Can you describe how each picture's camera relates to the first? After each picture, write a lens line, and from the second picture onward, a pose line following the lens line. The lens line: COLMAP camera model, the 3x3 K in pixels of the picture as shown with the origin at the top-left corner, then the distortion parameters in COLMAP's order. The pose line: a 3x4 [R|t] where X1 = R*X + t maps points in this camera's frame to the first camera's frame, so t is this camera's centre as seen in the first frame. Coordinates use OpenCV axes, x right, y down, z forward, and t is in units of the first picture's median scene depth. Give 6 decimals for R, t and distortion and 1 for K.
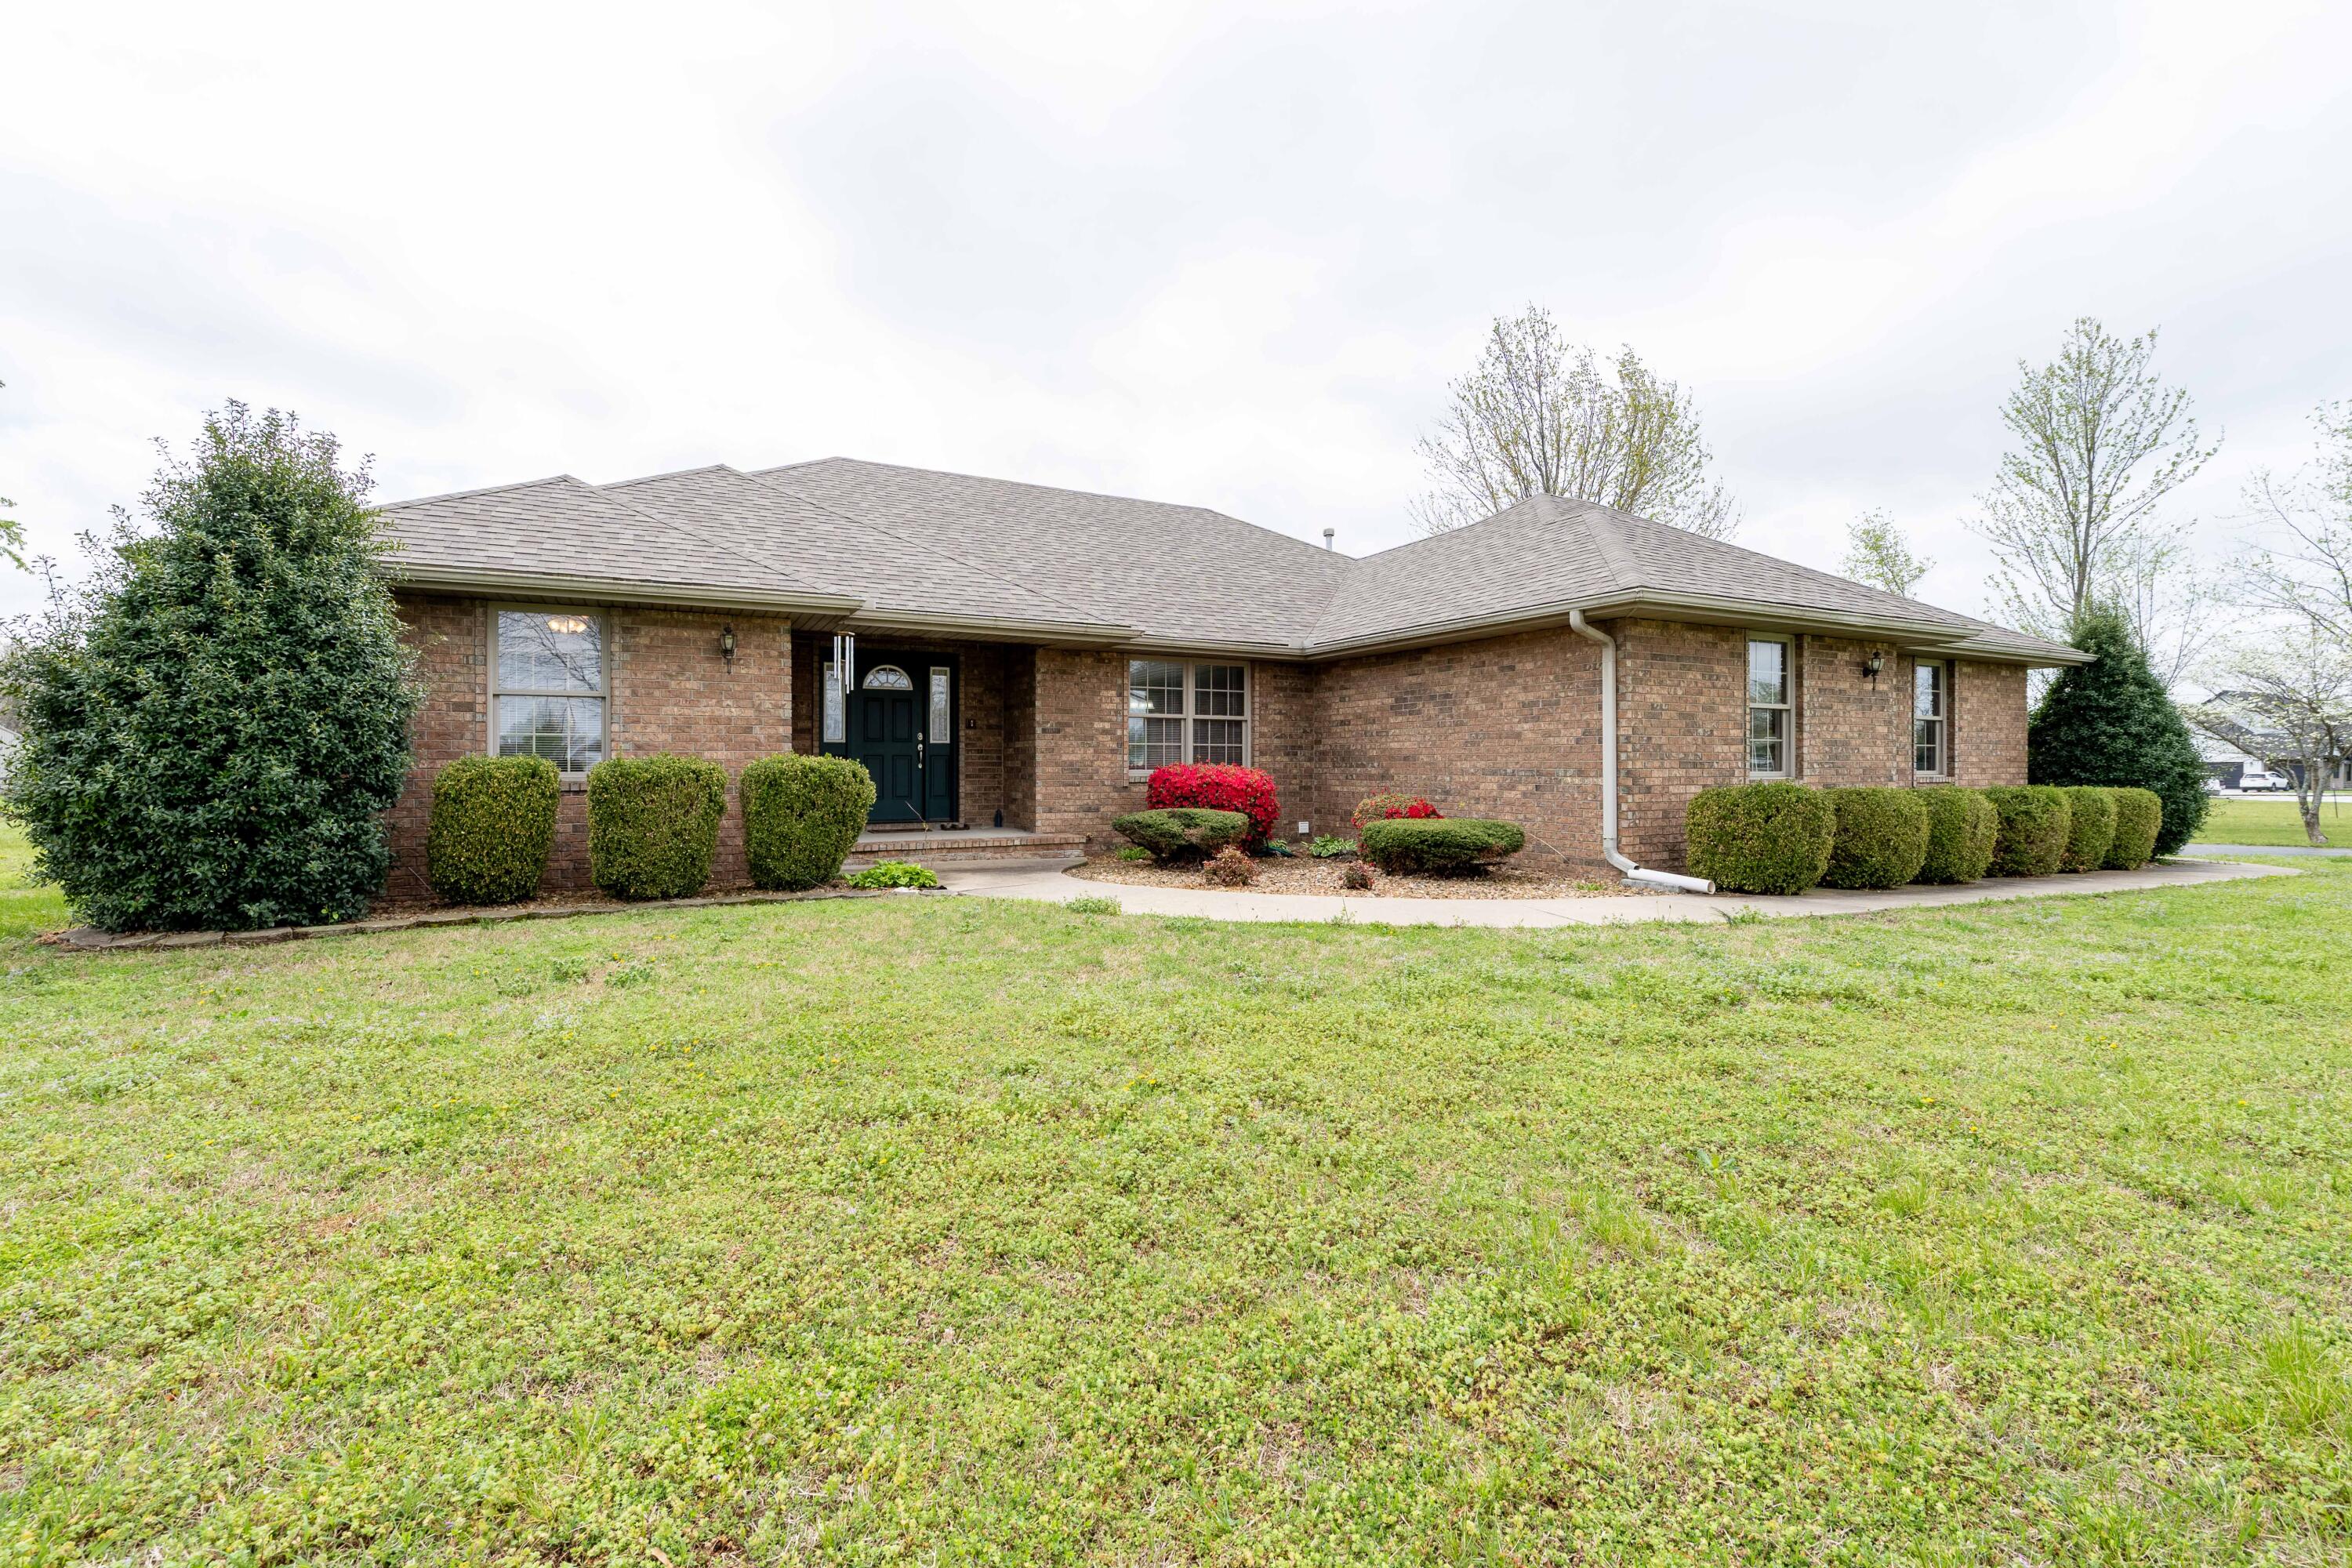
lens RADIAL K [[980.9, 0, 1172.5], [0, 980.9, 775.2], [0, 0, 1]] dist [0.003893, 0.000080]
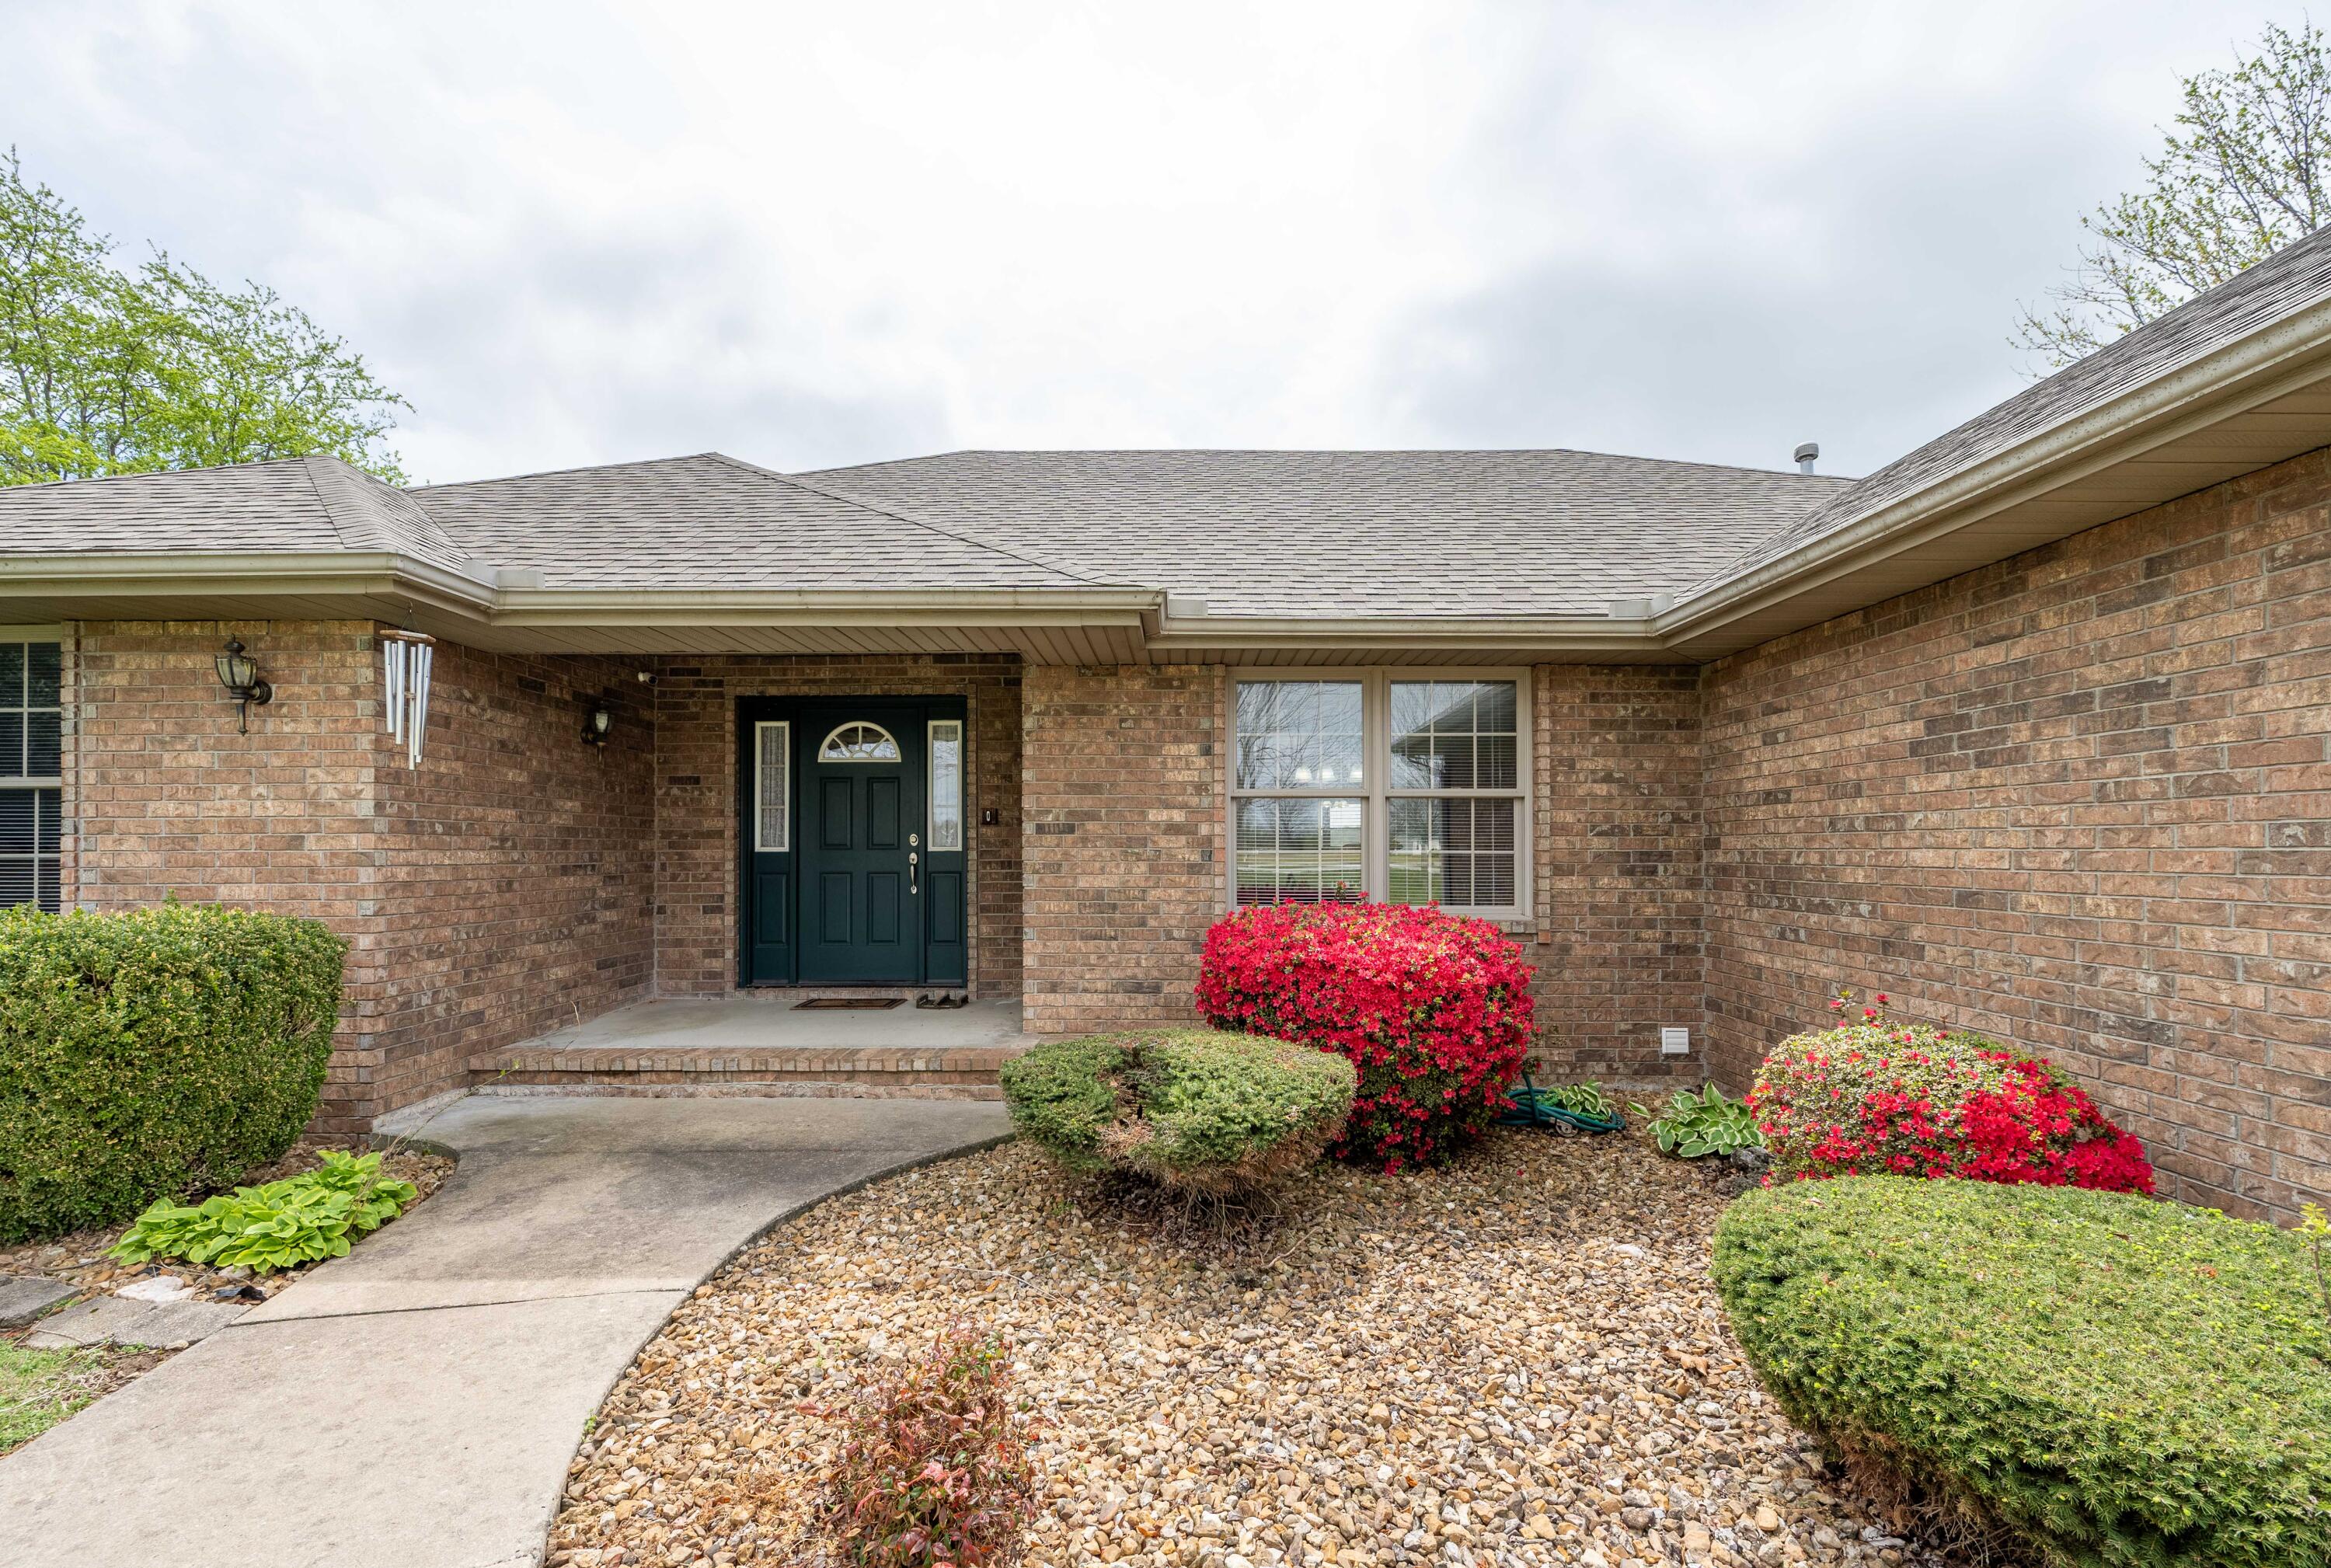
lens RADIAL K [[963.5, 0, 1149.6], [0, 963.5, 846.8], [0, 0, 1]] dist [-0.003469, 0.000797]
pose [[0.880517, -0.003779, -0.474000, 0.146535], [-0.003201, 0.999898, -0.013918, -0.028651], [0.474004, 0.013772, 0.880415, 0.574464]]
